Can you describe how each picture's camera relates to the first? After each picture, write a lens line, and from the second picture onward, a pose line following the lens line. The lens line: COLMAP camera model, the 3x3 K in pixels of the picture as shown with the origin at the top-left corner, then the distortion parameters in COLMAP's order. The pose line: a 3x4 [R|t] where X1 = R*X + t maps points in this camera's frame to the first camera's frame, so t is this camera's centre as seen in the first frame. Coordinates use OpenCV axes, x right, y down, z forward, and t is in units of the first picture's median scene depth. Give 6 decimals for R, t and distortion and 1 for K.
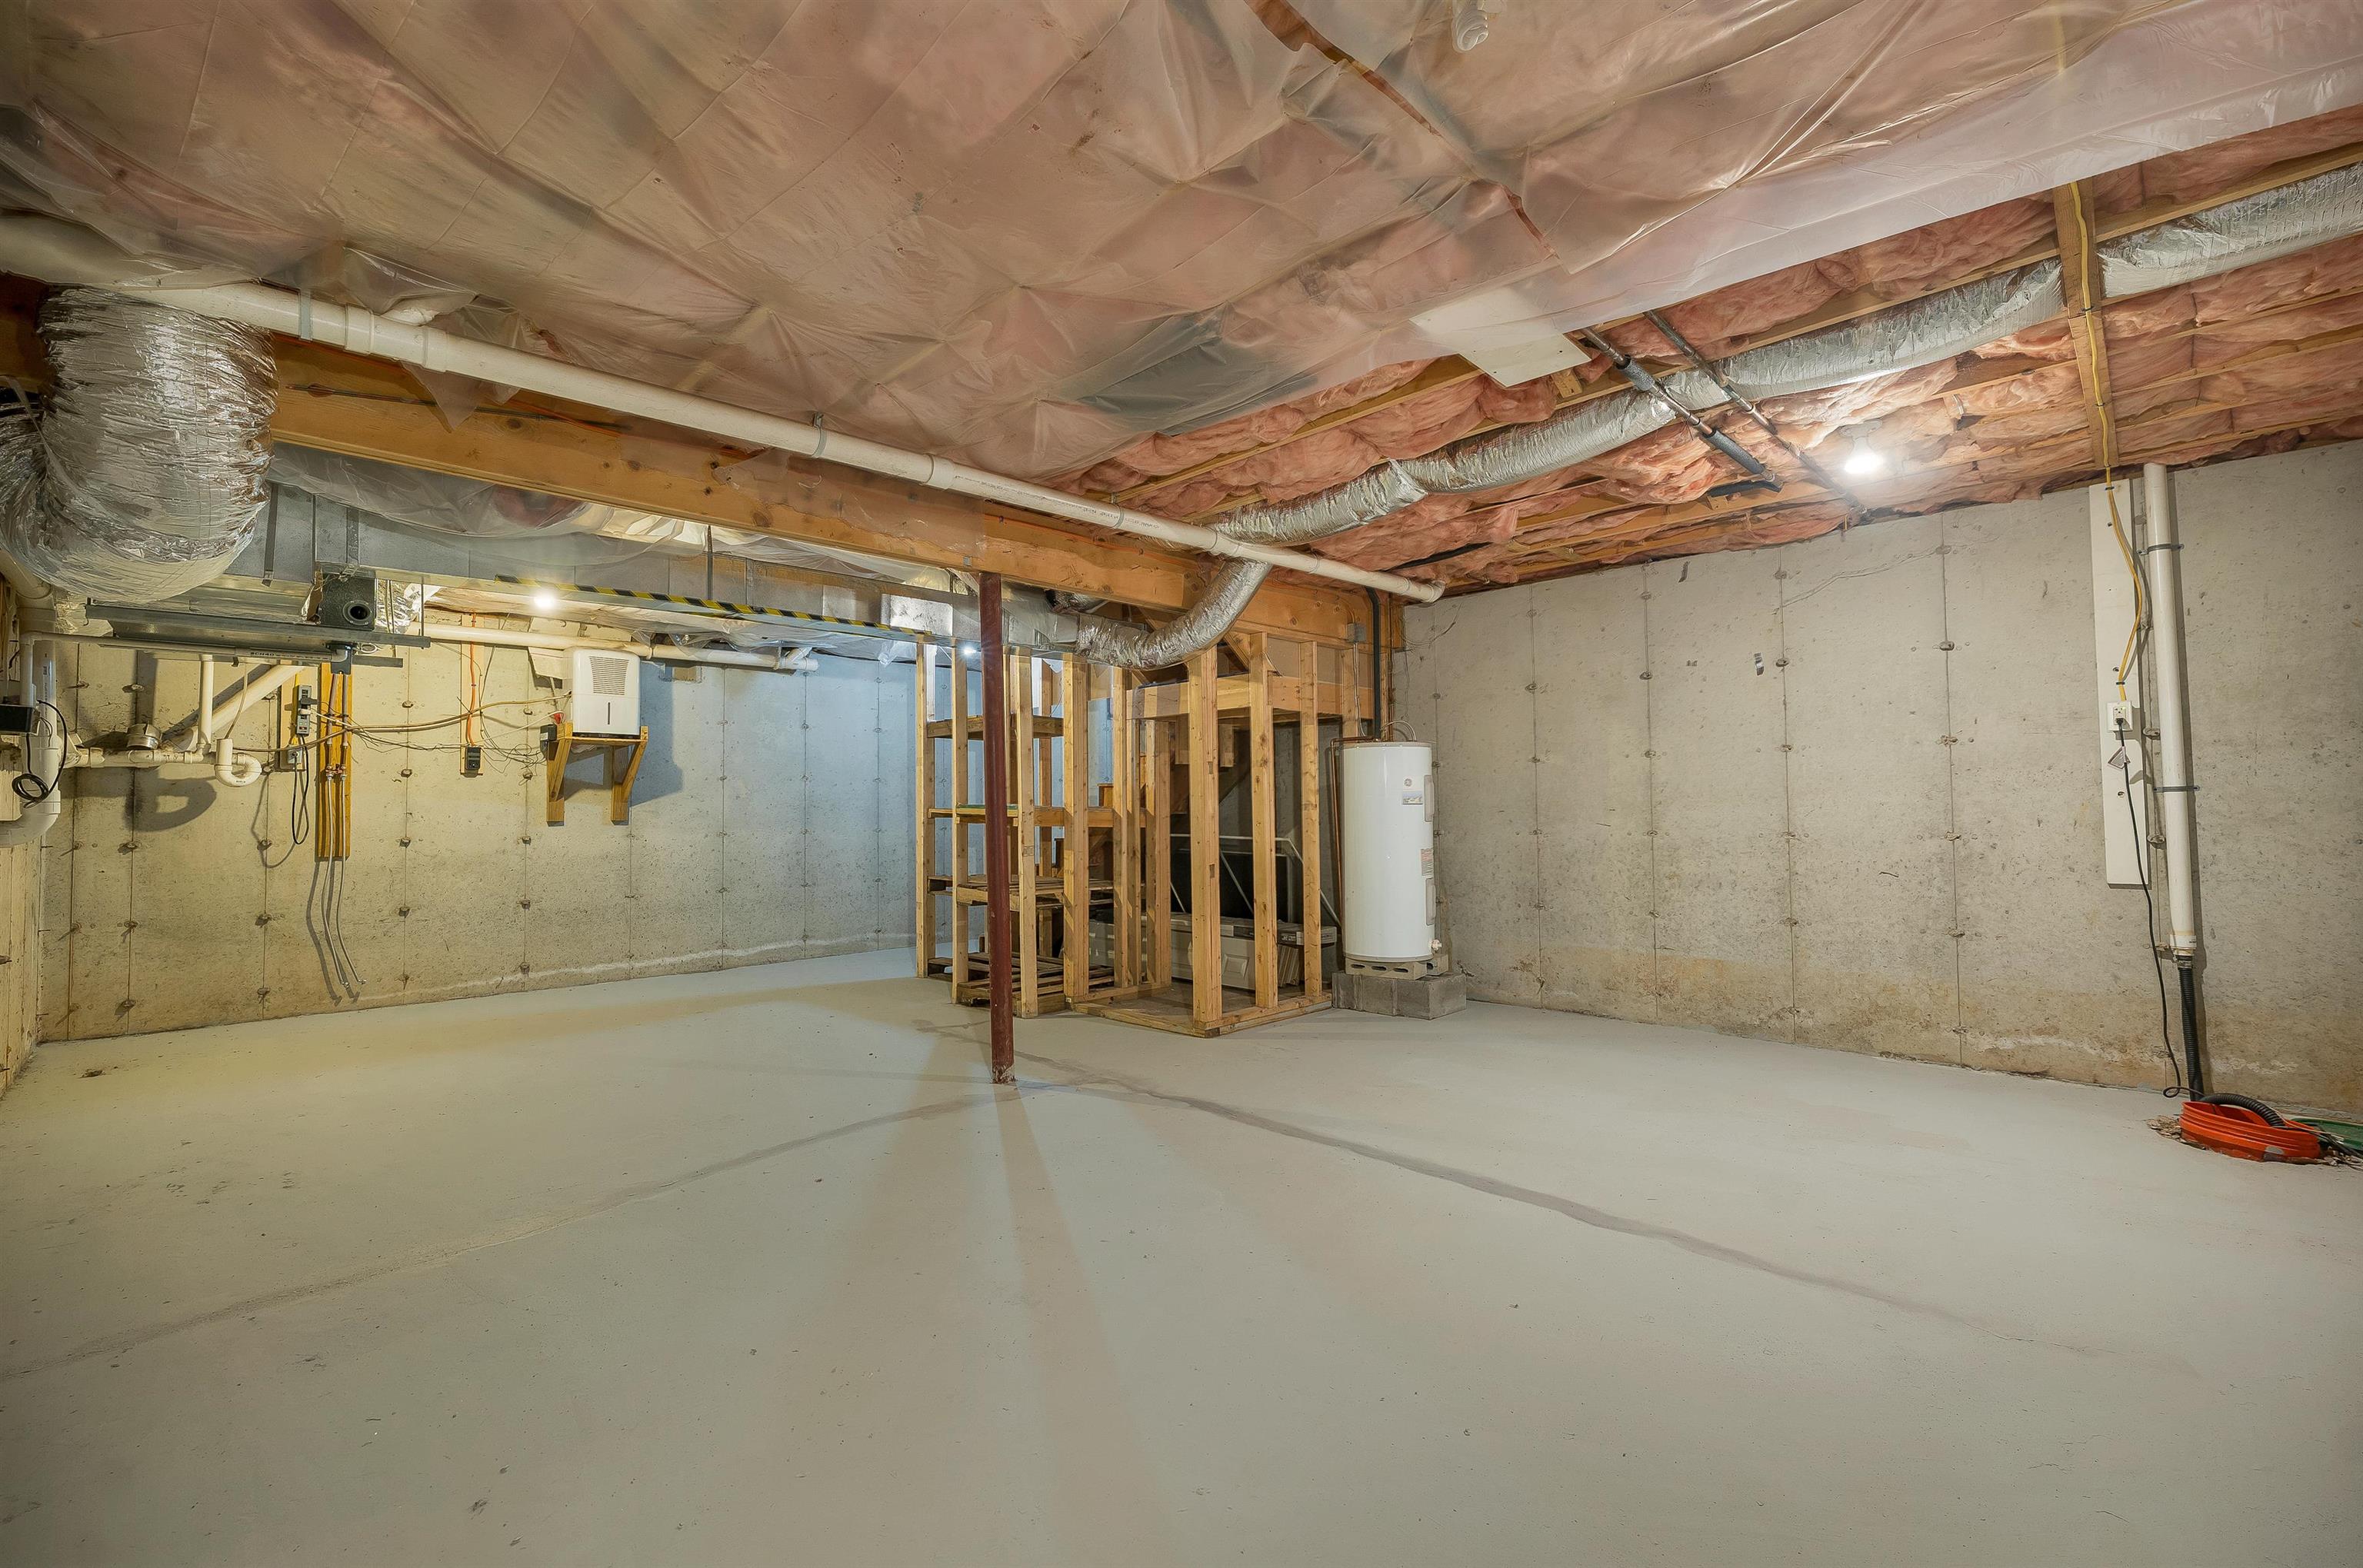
lens RADIAL K [[994.8, 0, 1197.3], [0, 994.8, 778.4], [0, 0, 1]] dist [0.002543, 0.000078]
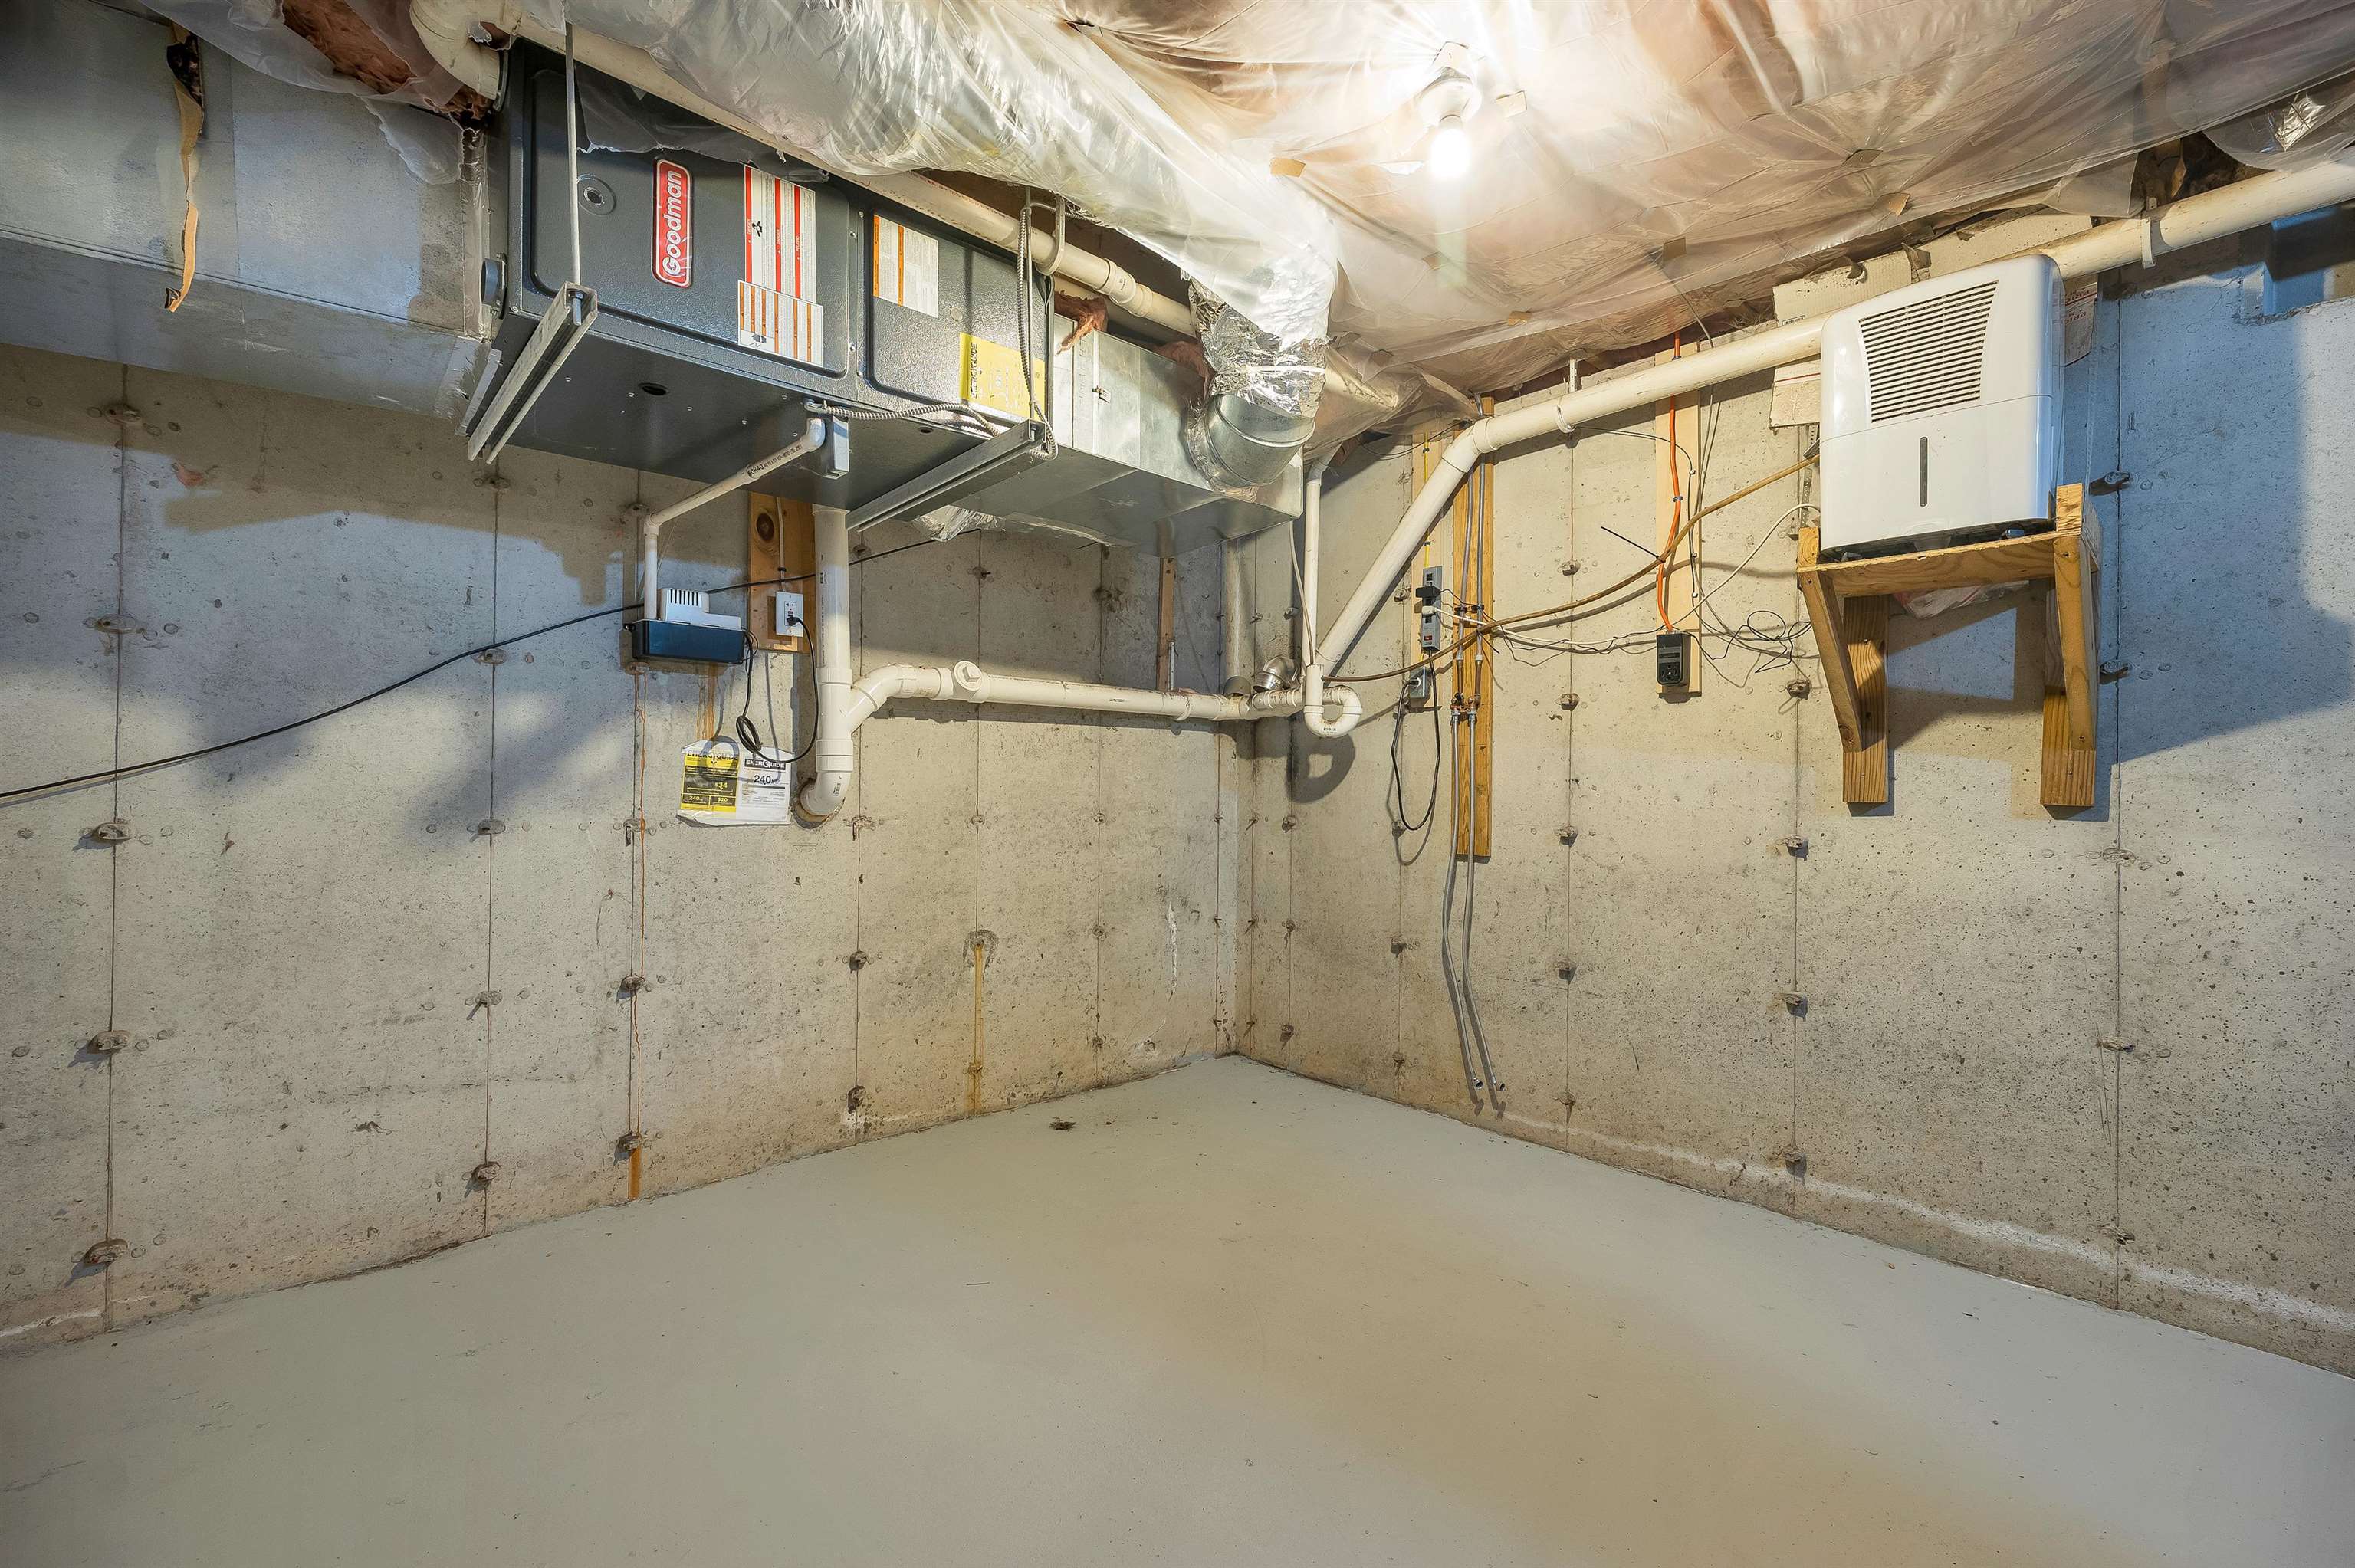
lens RADIAL K [[977.2, 0, 1192.3], [0, 977.2, 785.5], [0, 0, 1]] dist [0.005694, -0.000233]
pose [[-0.037446, 0.000532, -0.999299, -0.273385], [0.021828, 0.999762, -0.000285, 0.032573], [0.999060, -0.021823, -0.037448, 0.799533]]
